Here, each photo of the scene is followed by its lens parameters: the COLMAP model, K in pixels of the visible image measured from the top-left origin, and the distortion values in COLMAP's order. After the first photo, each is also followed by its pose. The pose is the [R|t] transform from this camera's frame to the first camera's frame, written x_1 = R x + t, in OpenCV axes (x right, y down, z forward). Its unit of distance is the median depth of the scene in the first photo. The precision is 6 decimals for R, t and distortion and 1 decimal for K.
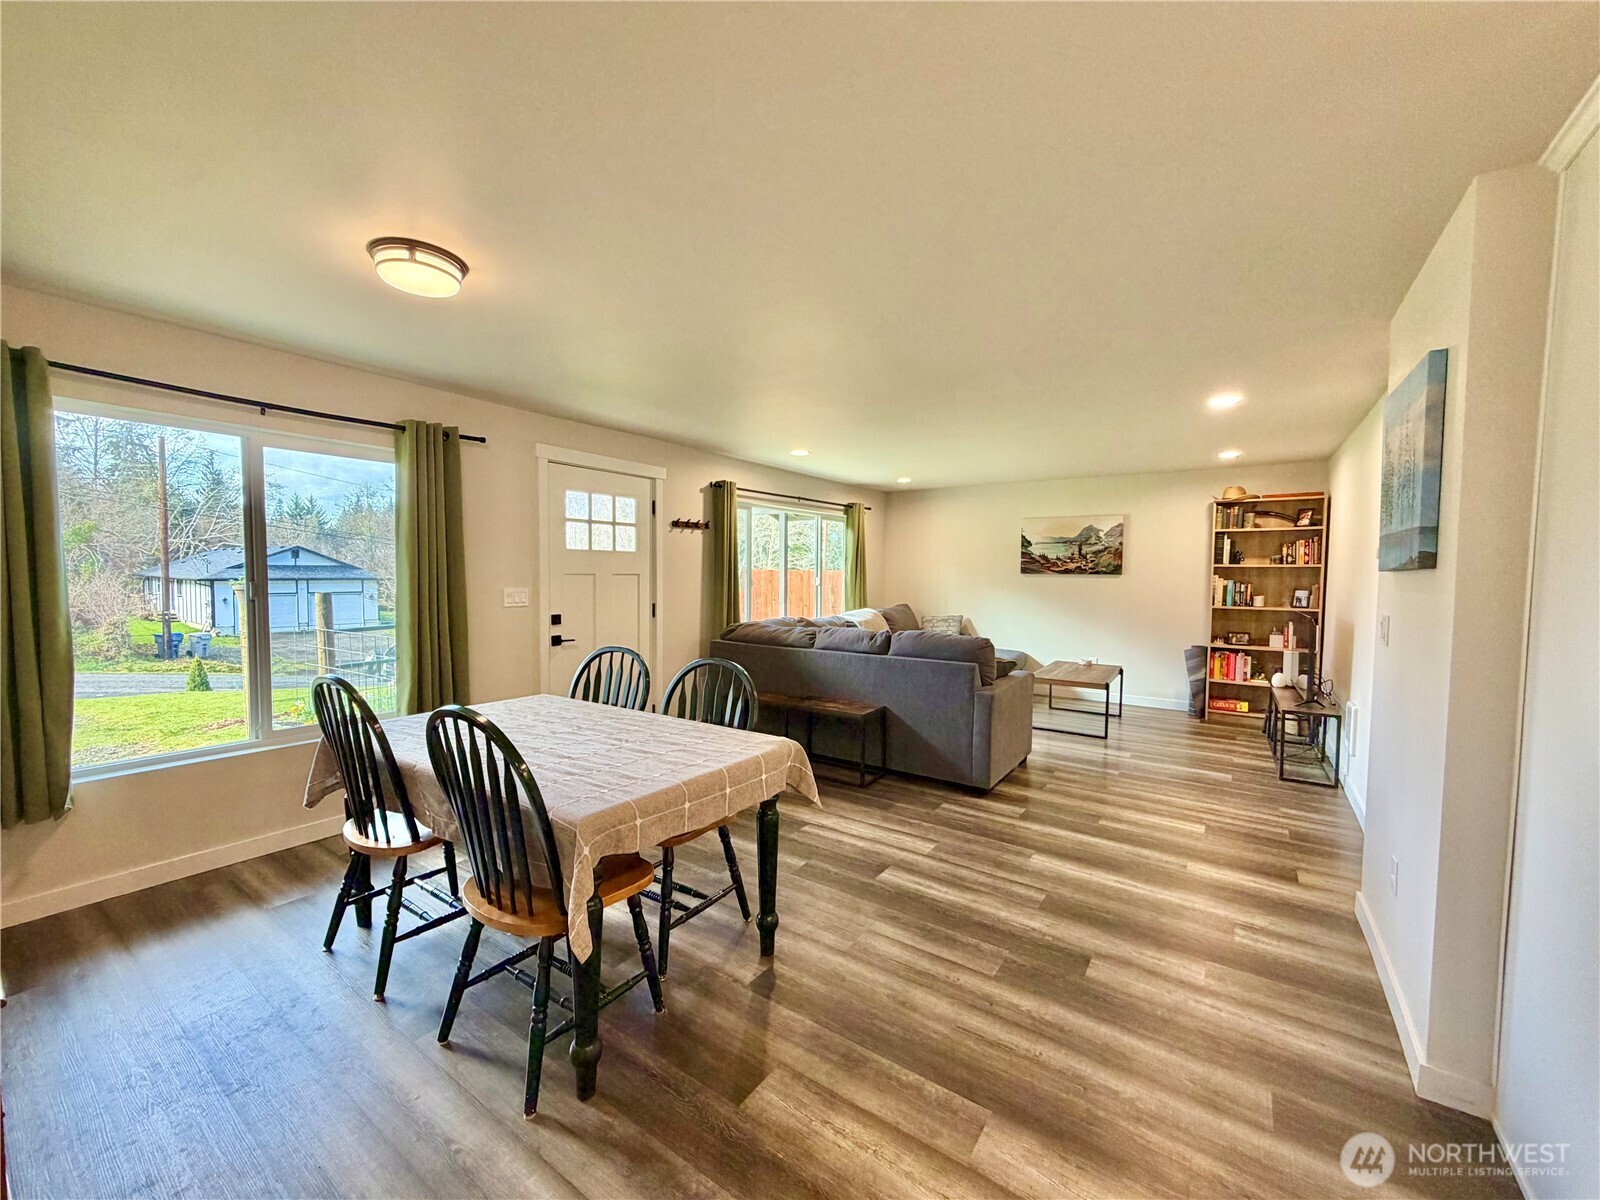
lens RADIAL K [[637.1, 0, 800.0], [0, 637.1, 600.0], [0, 0, 1]] dist [-0.001032, -0.000027]
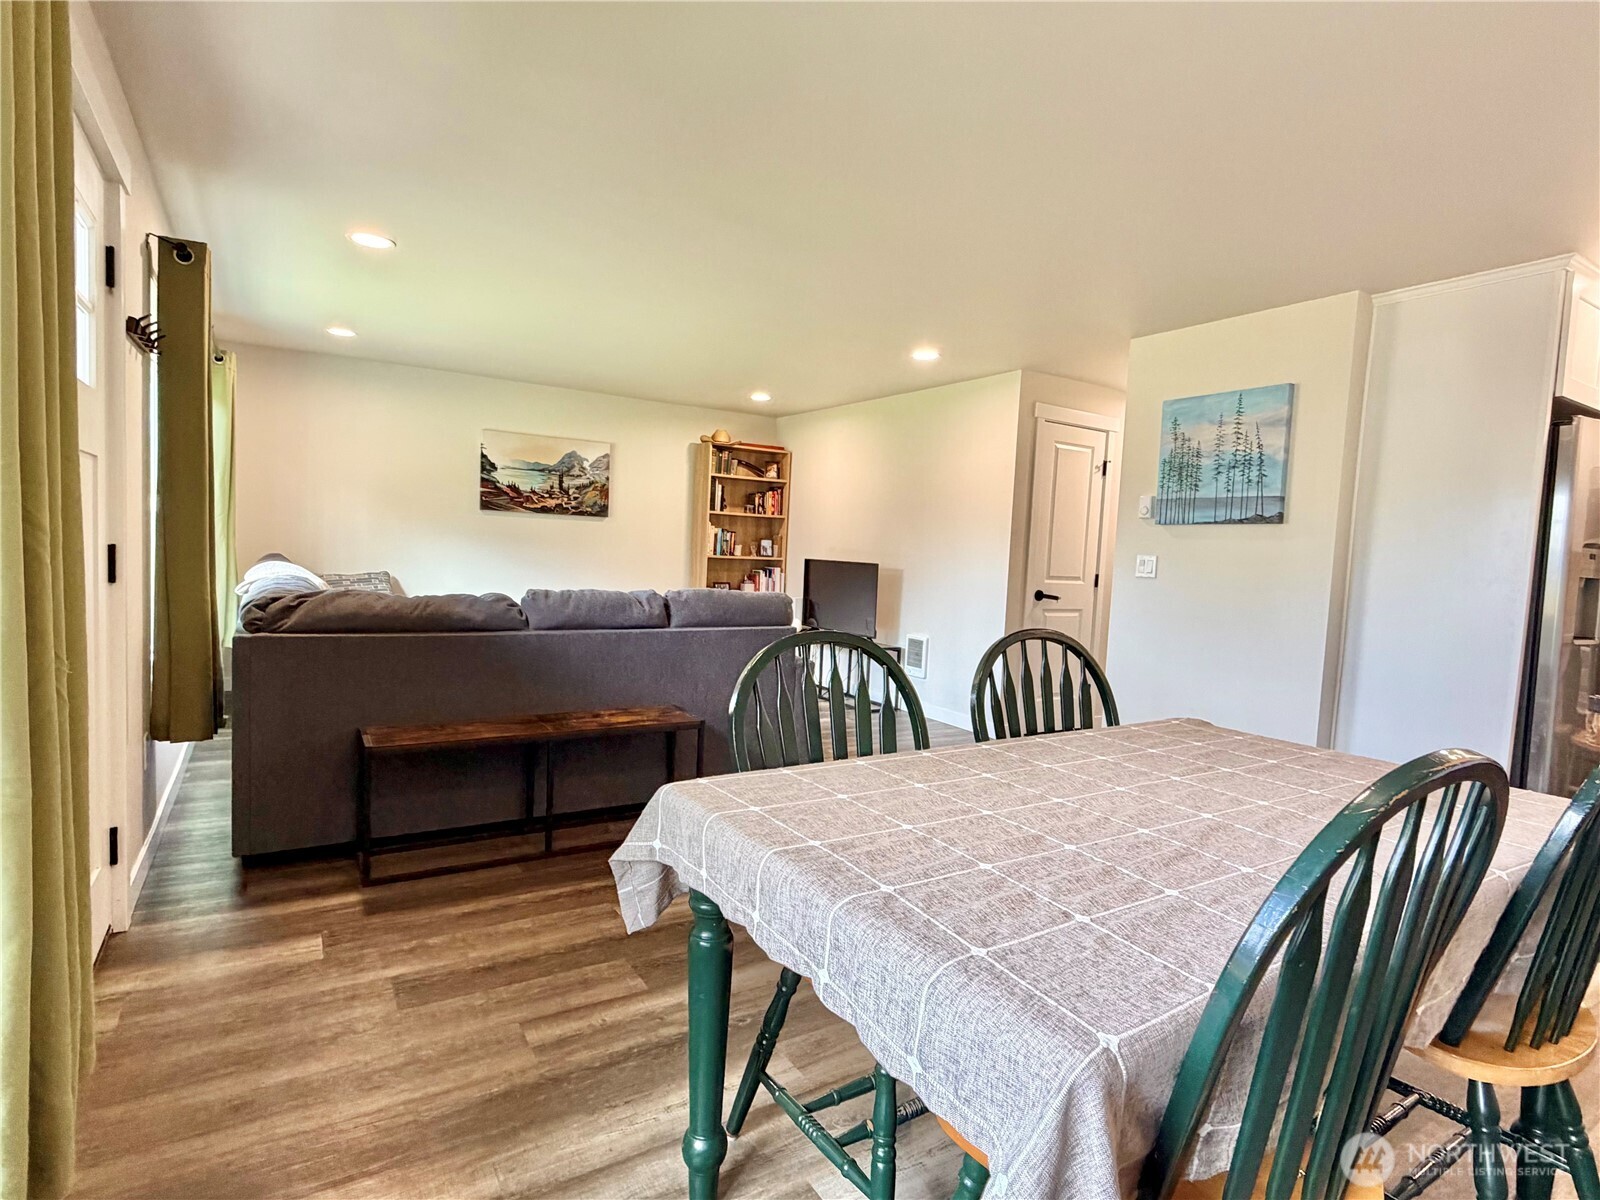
lens RADIAL K [[832.9, 0, 800.0], [0, 832.9, 600.0], [0, 0, 1]] dist [-0.000326, -0.000021]
pose [[0.394571, -0.049732, 0.917518, -0.437185], [-0.001214, 0.998505, 0.054643, 0.008435], [-0.918864, -0.022674, 0.393921, 0.405076]]
